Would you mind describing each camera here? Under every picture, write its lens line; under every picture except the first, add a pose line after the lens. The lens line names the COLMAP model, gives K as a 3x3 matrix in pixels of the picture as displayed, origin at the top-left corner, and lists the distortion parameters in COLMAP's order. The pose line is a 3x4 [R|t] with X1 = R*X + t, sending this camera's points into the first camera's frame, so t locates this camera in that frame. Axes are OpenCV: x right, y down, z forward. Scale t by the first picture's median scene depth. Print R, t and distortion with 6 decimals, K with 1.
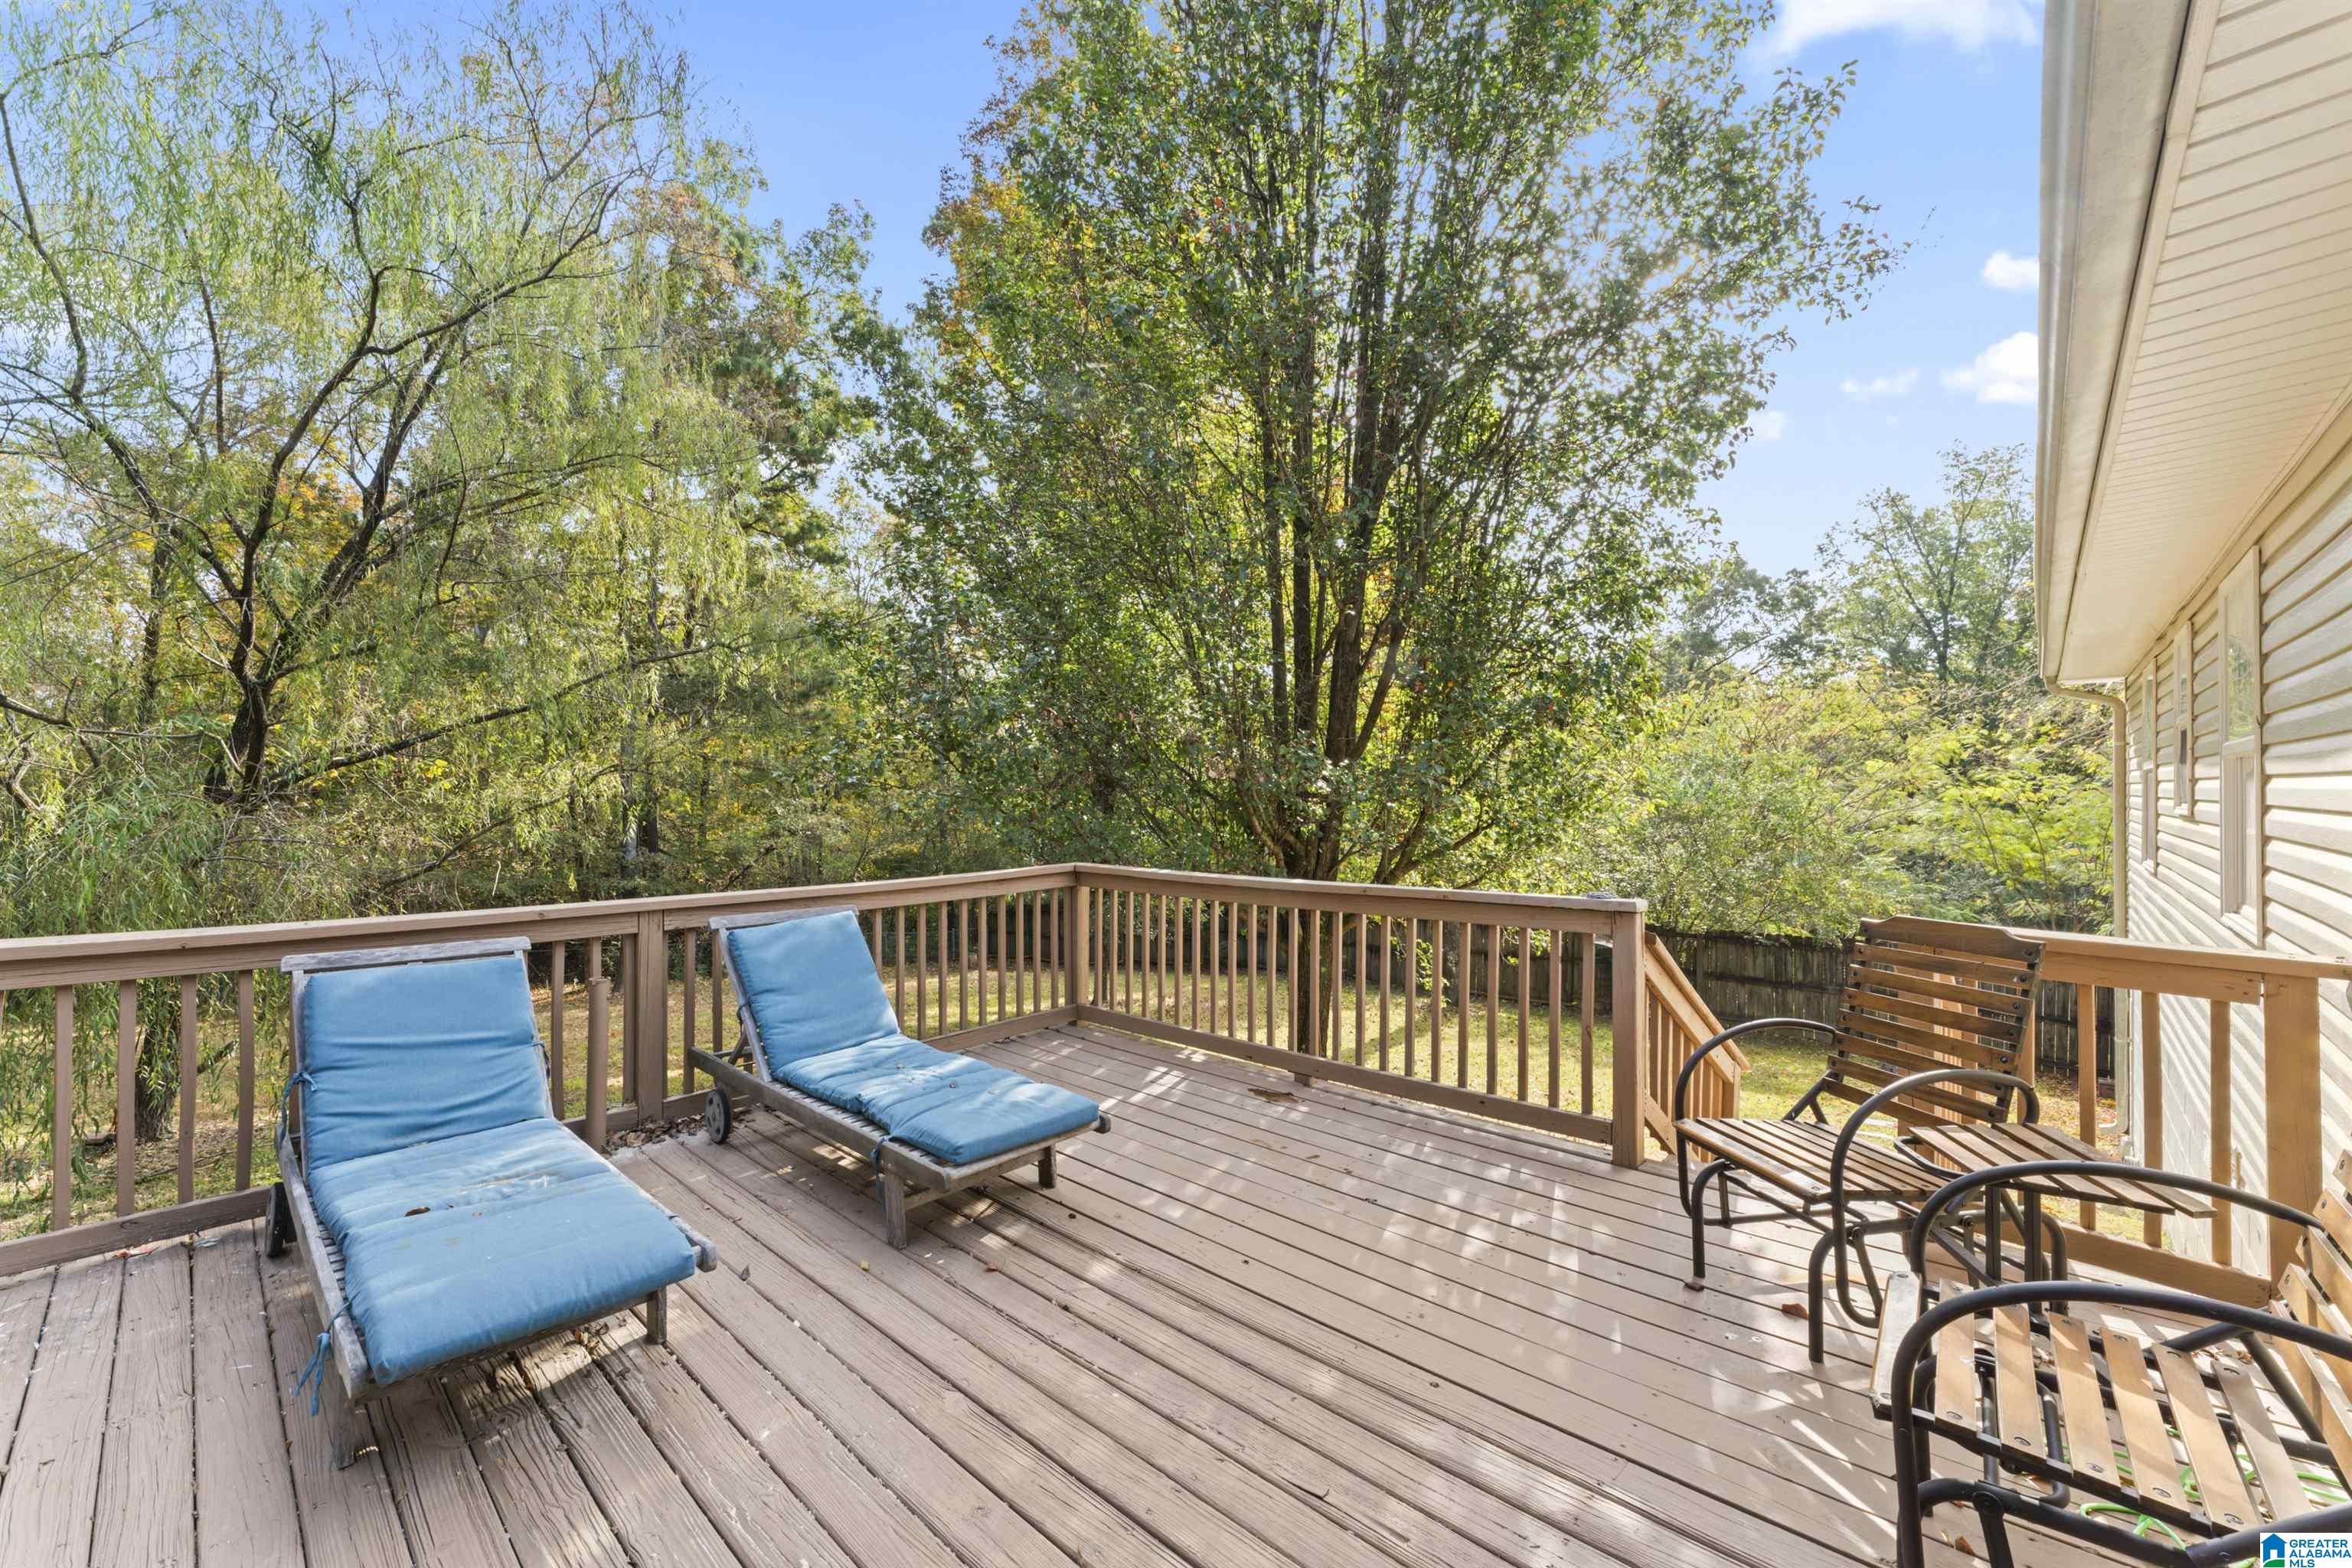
lens RADIAL K [[943.9, 0, 1177.3], [0, 943.9, 780.2], [0, 0, 1]] dist [0.000073, 0.000017]
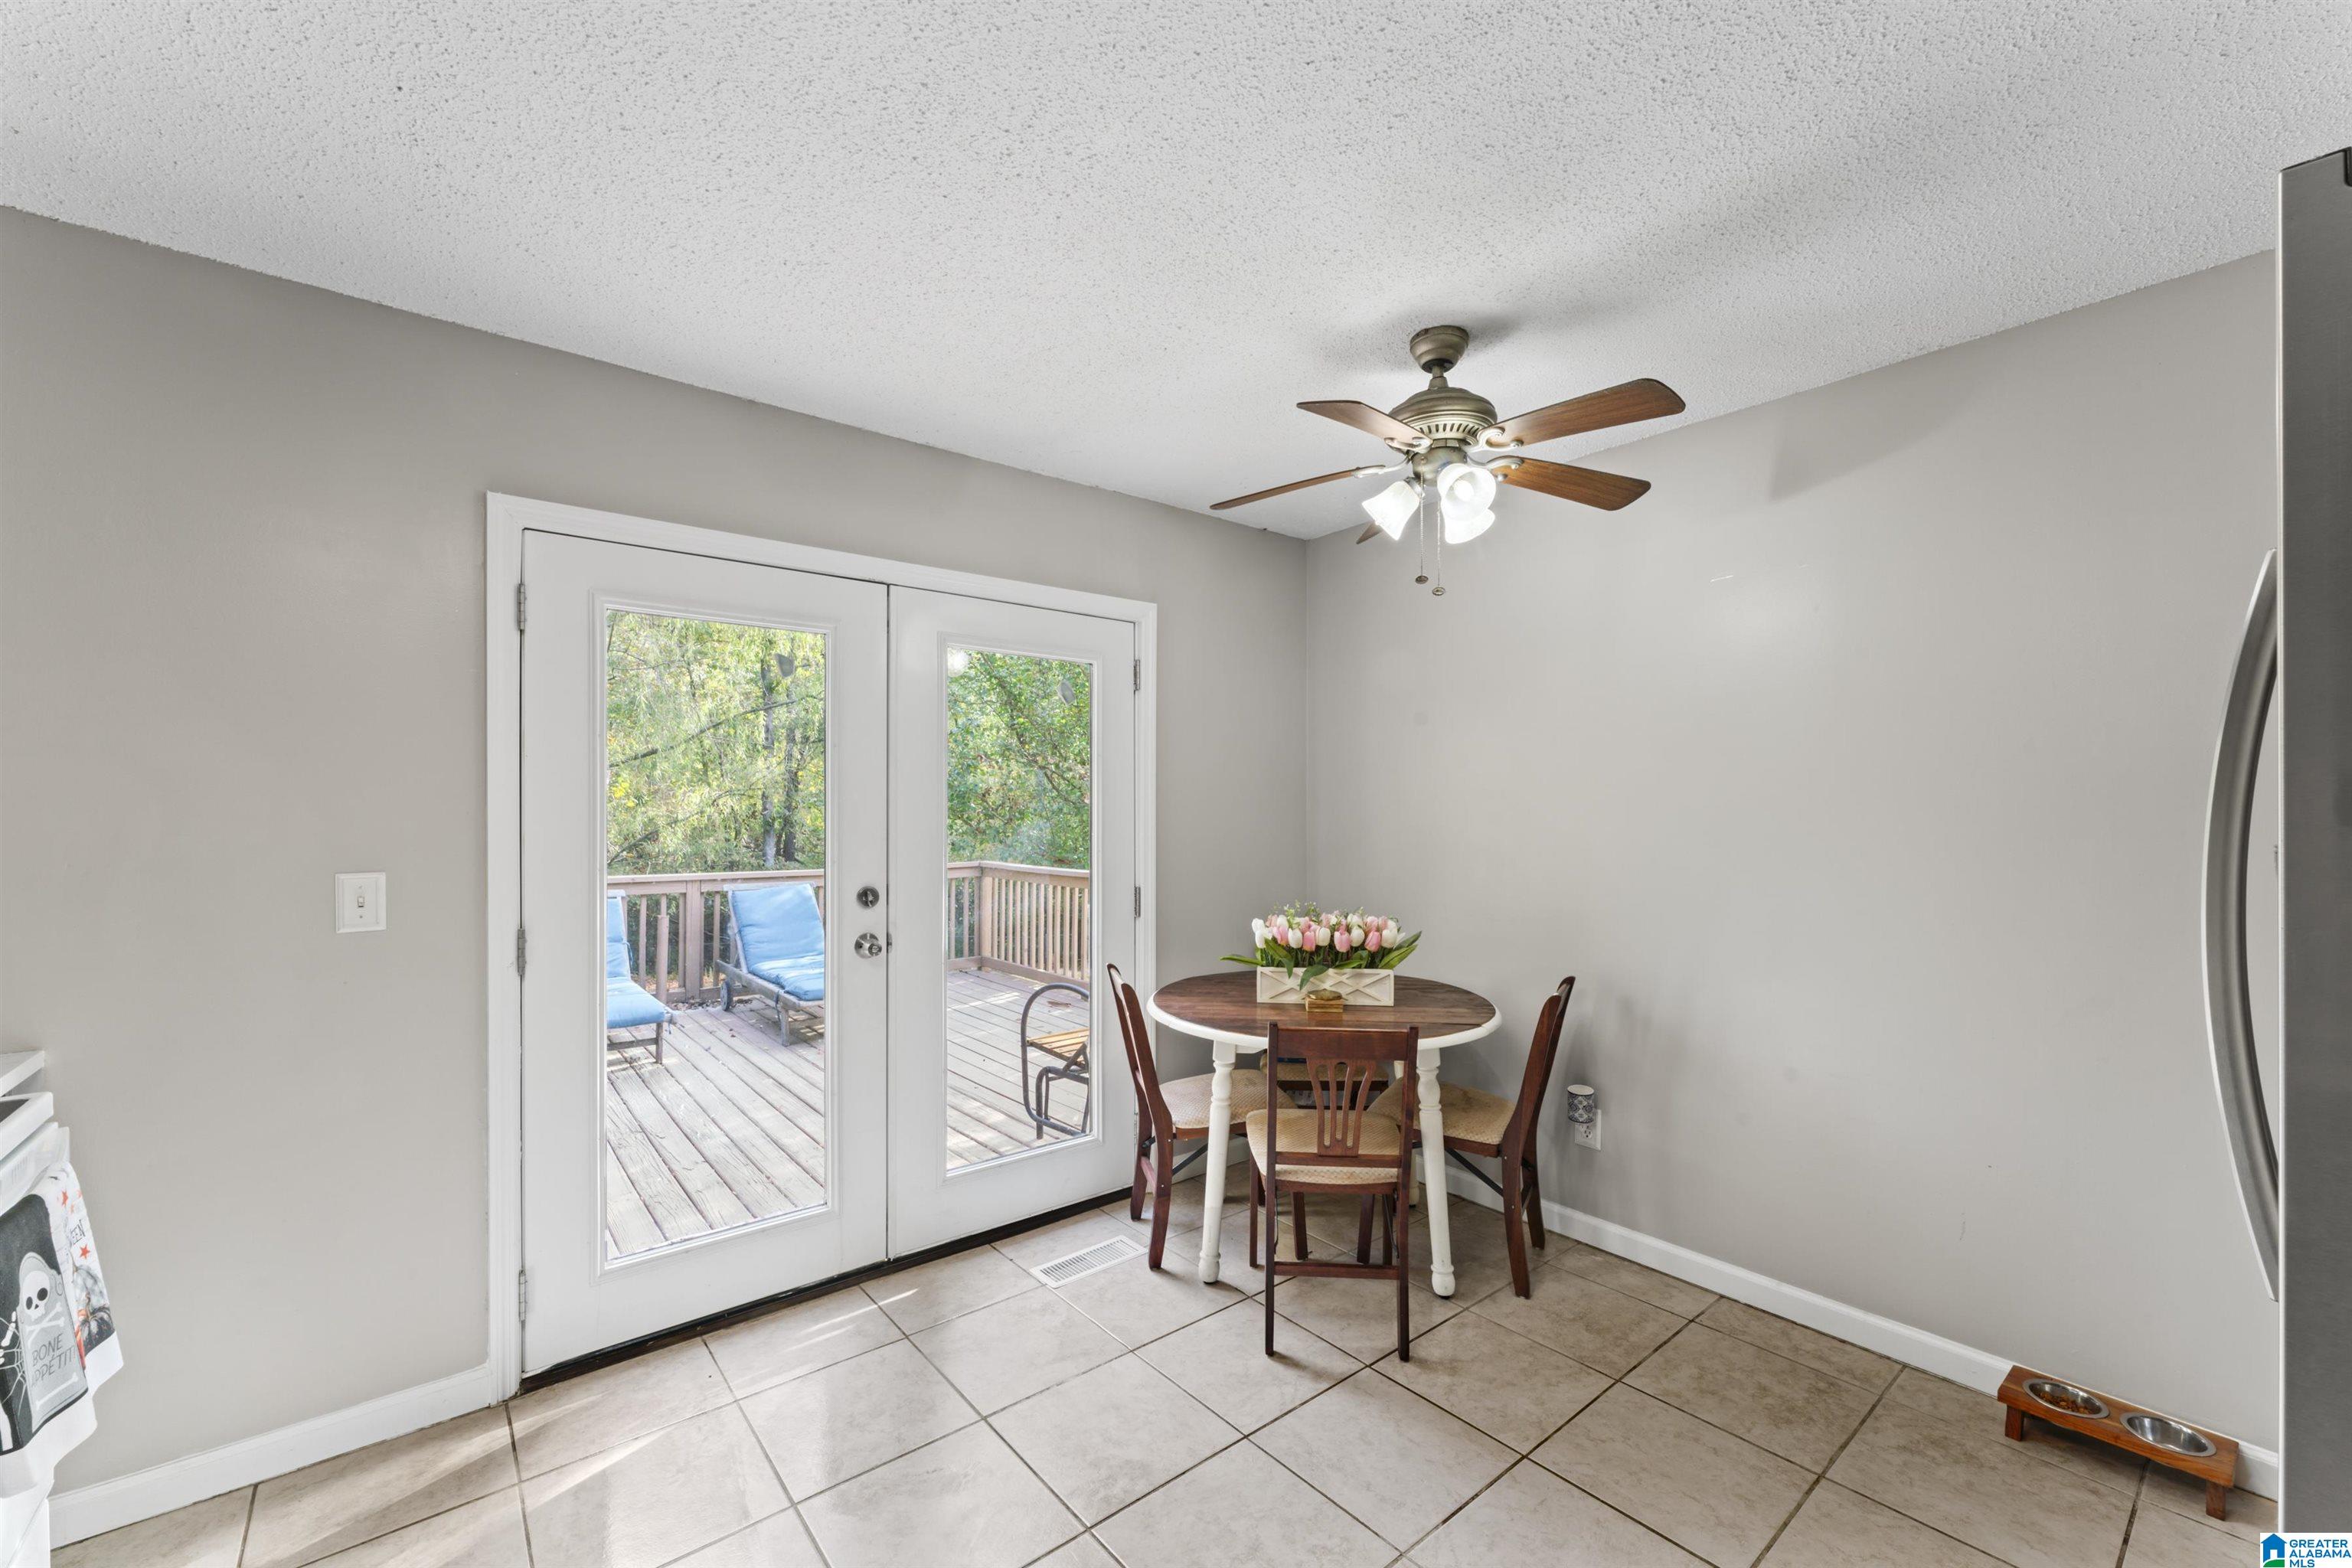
lens RADIAL K [[943.8, 0, 1164.5], [0, 943.8, 794.8], [0, 0, 1]] dist [0.000022, 0.000142]
pose [[0.988784, 0.000523, -0.149350, 0.579459], [-0.000945, 0.999996, -0.002759, -0.018356], [0.149348, 0.002869, 0.988781, -0.617491]]
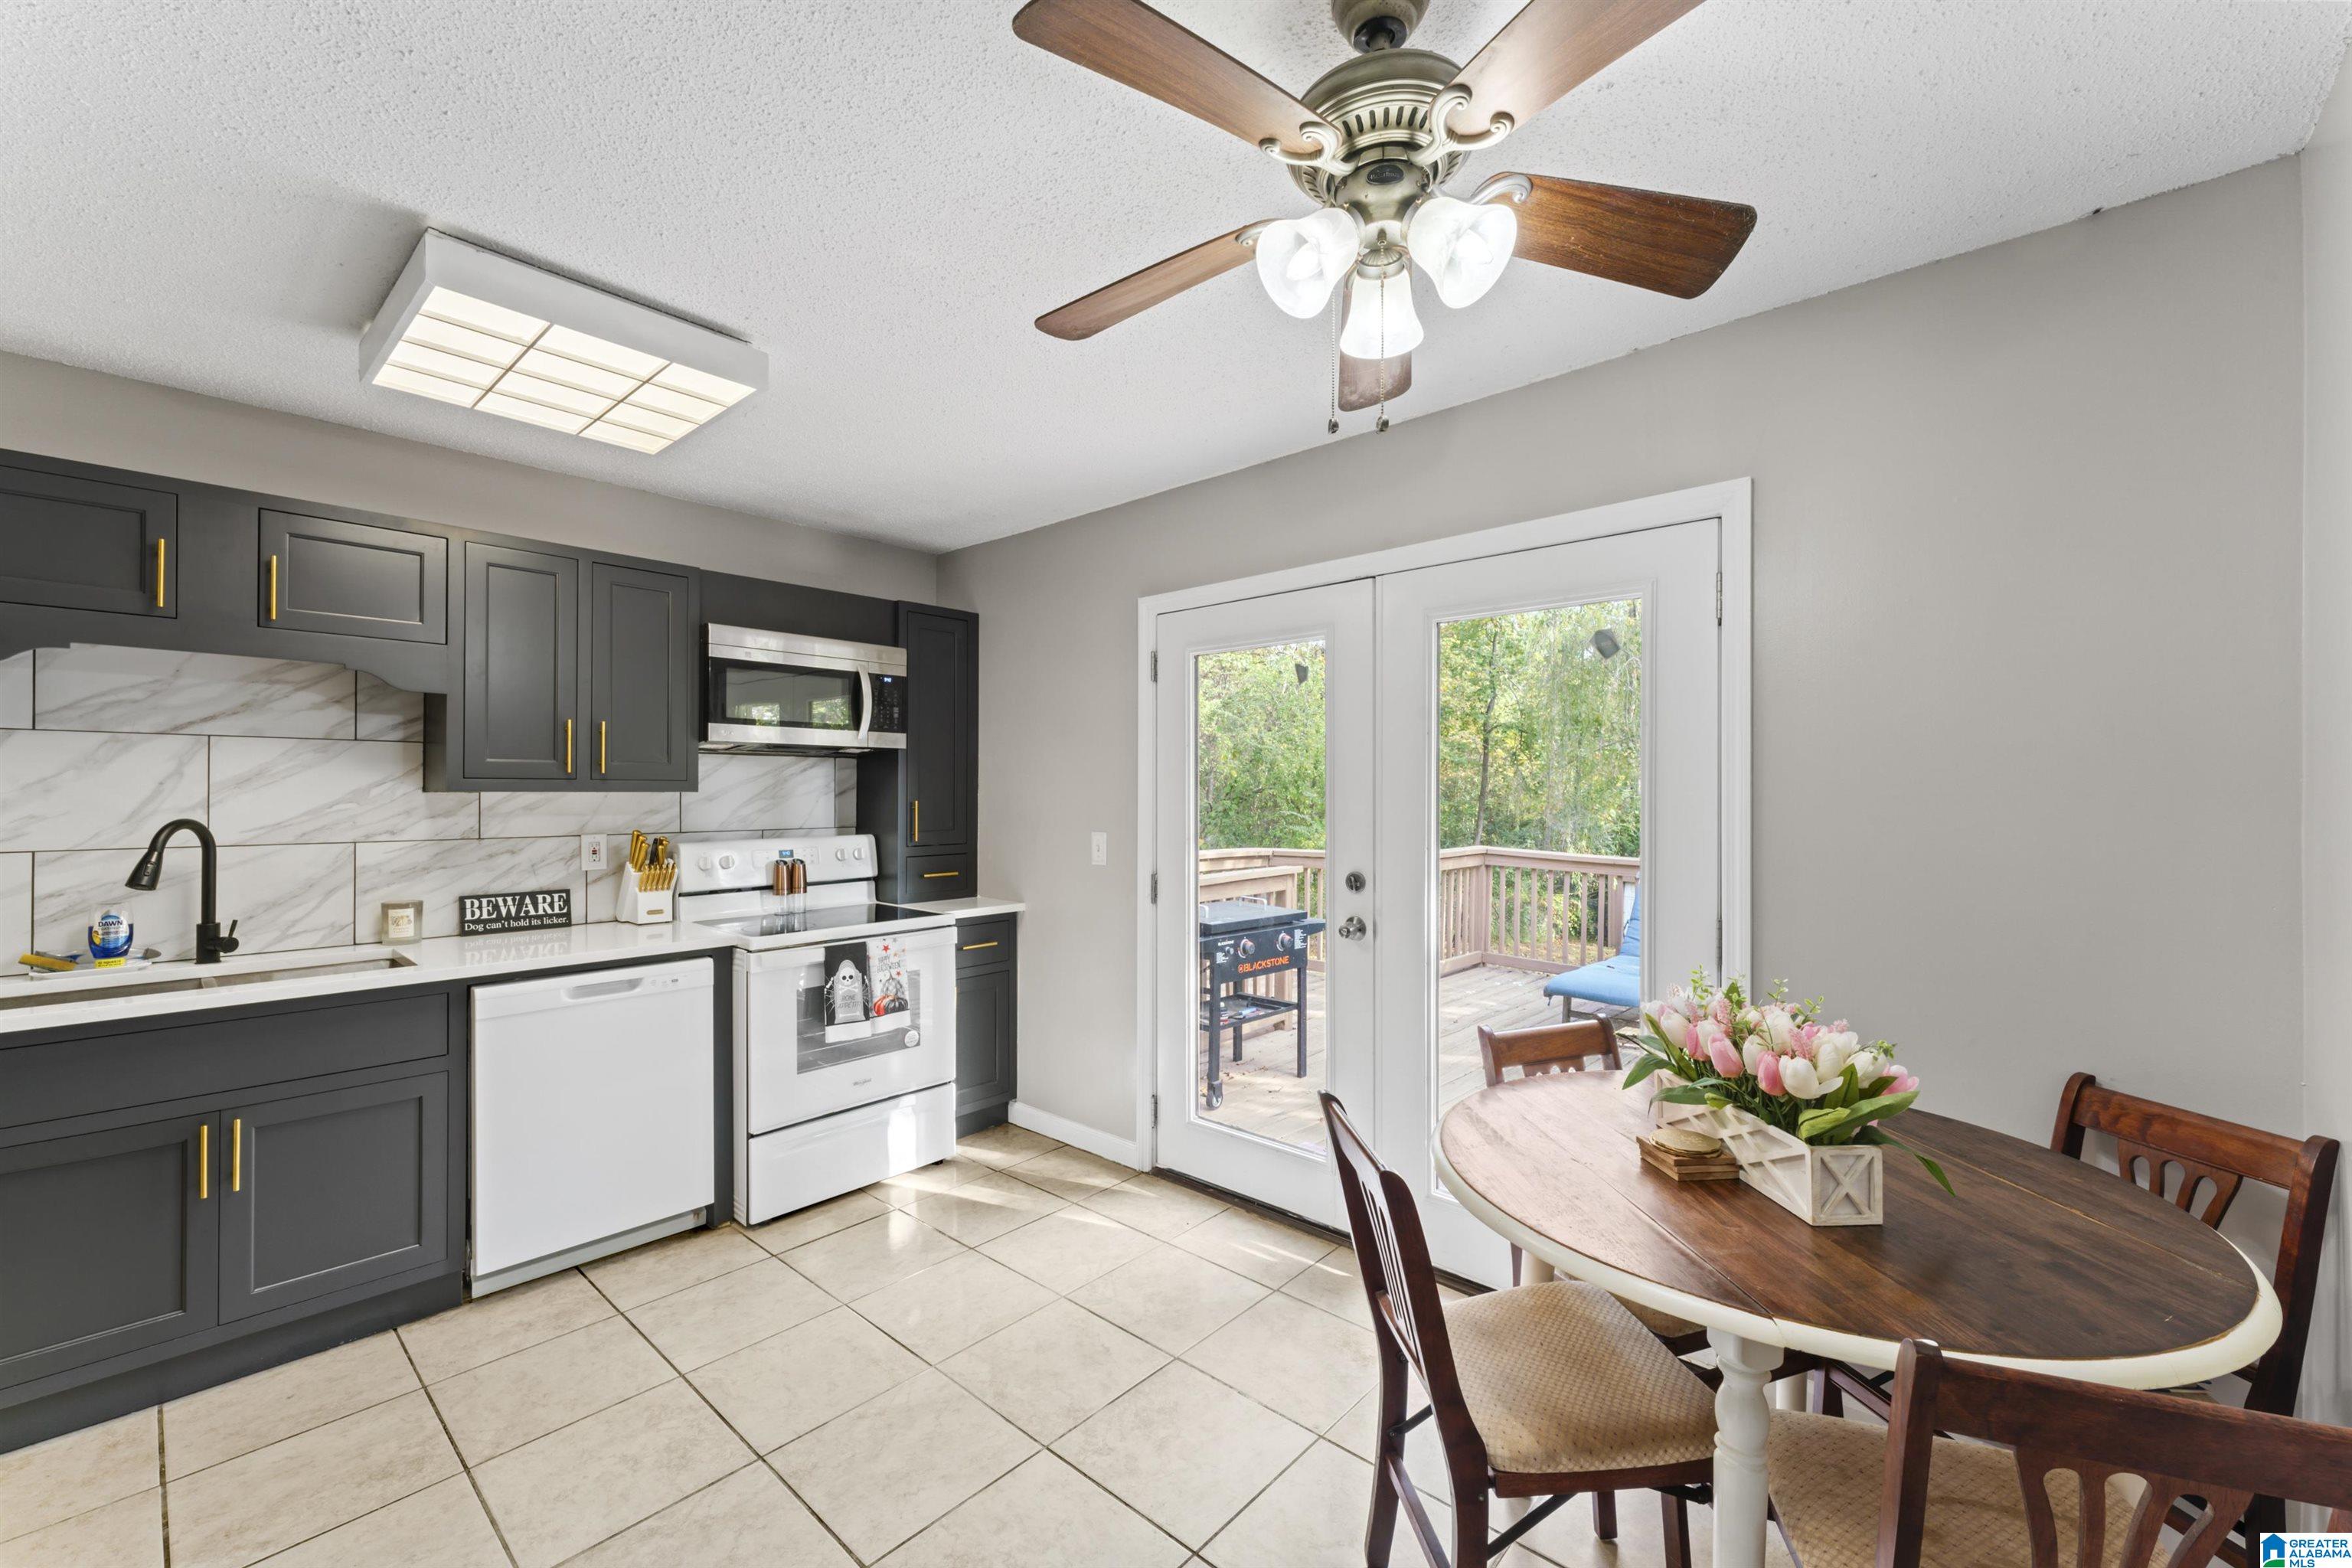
lens RADIAL K [[927.8, 0, 1167.5], [0, 927.8, 777.7], [0, 0, 1]] dist [-0.000982, -0.000108]
pose [[0.006732, -0.015003, -0.999865, 0.972251], [0.007965, 0.999857, -0.014949, -0.015594], [0.999946, -0.007864, 0.006851, -0.112050]]
